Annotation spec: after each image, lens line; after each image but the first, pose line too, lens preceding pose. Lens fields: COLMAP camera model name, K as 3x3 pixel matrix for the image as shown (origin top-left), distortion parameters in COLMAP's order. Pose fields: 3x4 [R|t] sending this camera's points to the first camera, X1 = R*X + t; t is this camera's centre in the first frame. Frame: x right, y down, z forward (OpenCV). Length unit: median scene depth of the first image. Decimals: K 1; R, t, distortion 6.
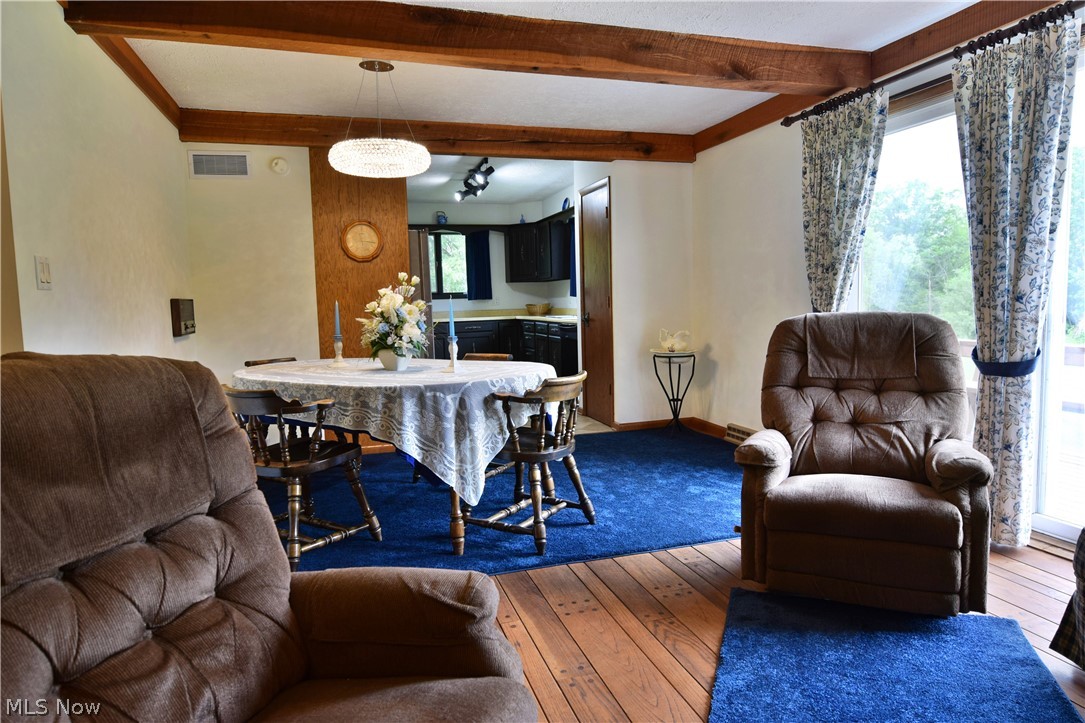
lens RADIAL K [[663.9, 0, 546.5], [0, 663.9, 360.6], [0, 0, 1]] dist [-0.011706, -0.002376]
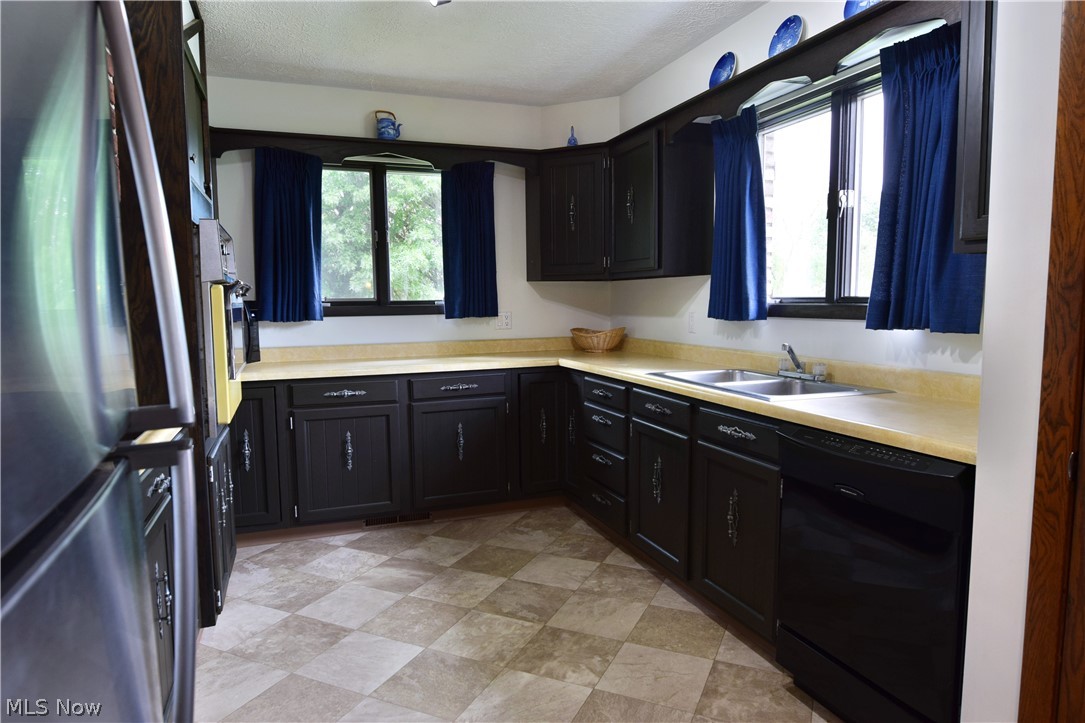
lens RADIAL K [[663.9, 0, 546.5], [0, 663.9, 360.6], [0, 0, 1]] dist [-0.011706, -0.002376]
pose [[0.999032, 0.011573, 0.042438, -0.069228], [-0.011853, 0.999910, 0.006351, -0.066776], [-0.042361, -0.006848, 0.999079, 0.554740]]
